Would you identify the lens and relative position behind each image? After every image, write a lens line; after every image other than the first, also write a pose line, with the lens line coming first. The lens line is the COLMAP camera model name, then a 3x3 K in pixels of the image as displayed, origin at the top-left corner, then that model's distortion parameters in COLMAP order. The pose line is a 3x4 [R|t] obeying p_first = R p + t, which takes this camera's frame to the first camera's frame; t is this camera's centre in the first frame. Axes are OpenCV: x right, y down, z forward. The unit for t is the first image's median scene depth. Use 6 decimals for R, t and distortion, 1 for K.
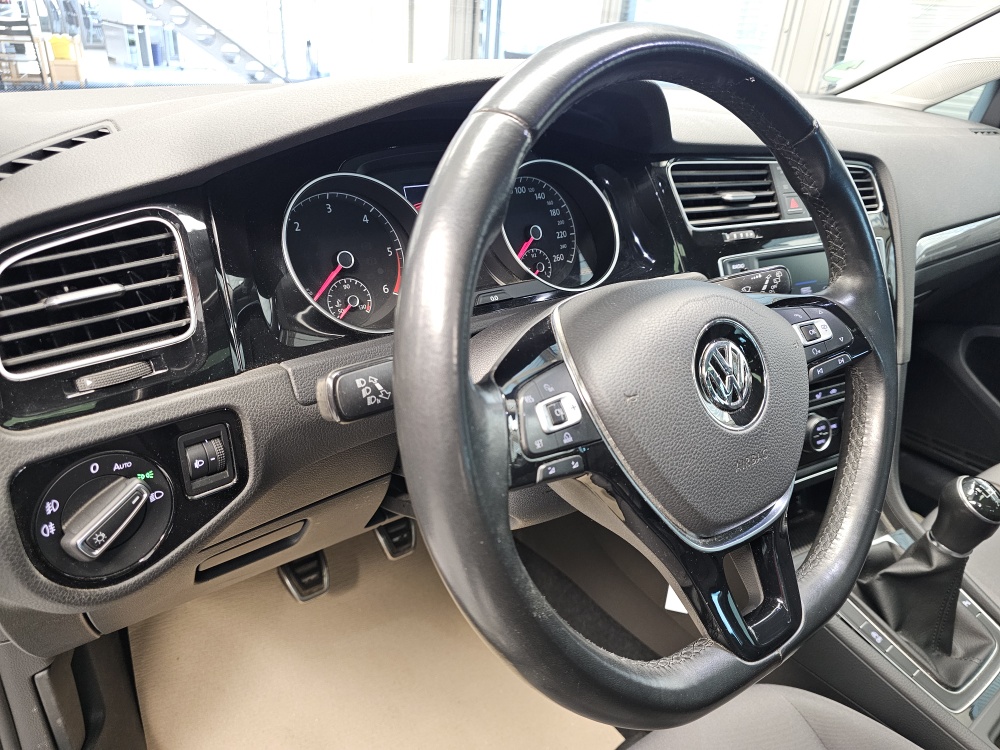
lens RADIAL K [[678.5, 0, 494.9], [0, 678.5, 376.1], [0, 0, 1]] dist [0.036004, -0.033447]
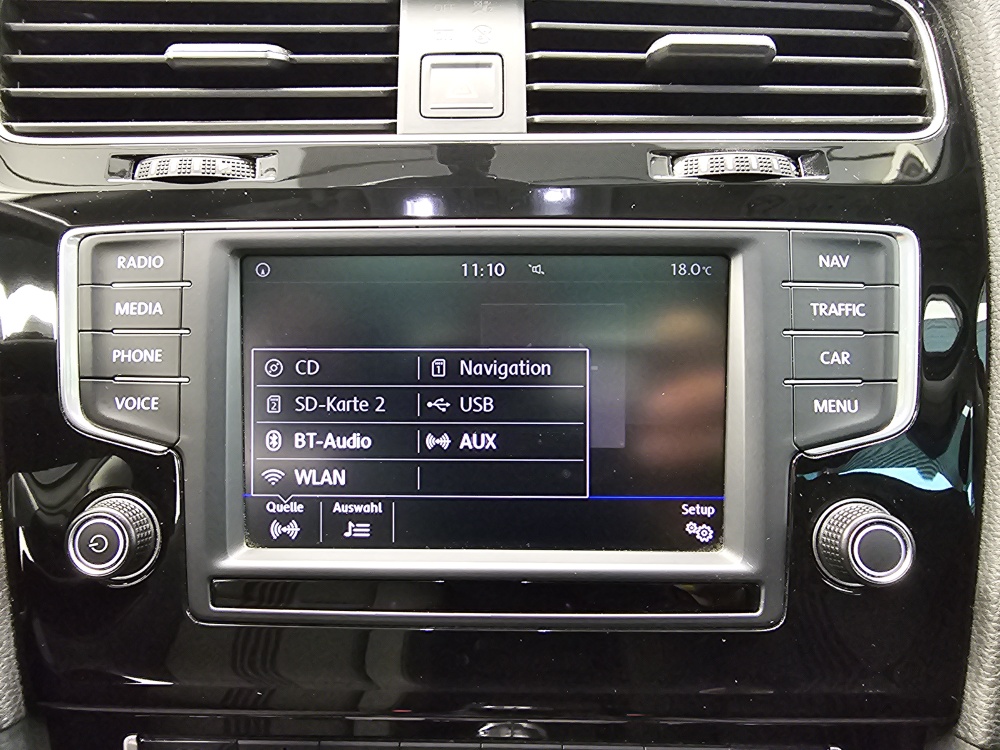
lens RADIAL K [[685.5, 0, 425.9], [0, 685.5, 375.0], [0, 0, 1]] dist [-0.000343, 0.002438]
pose [[0.865495, 0.116758, -0.487120, 0.794175], [-0.175507, 0.981495, -0.076580, -0.139814], [0.469164, 0.151773, 0.869971, 1.019298]]
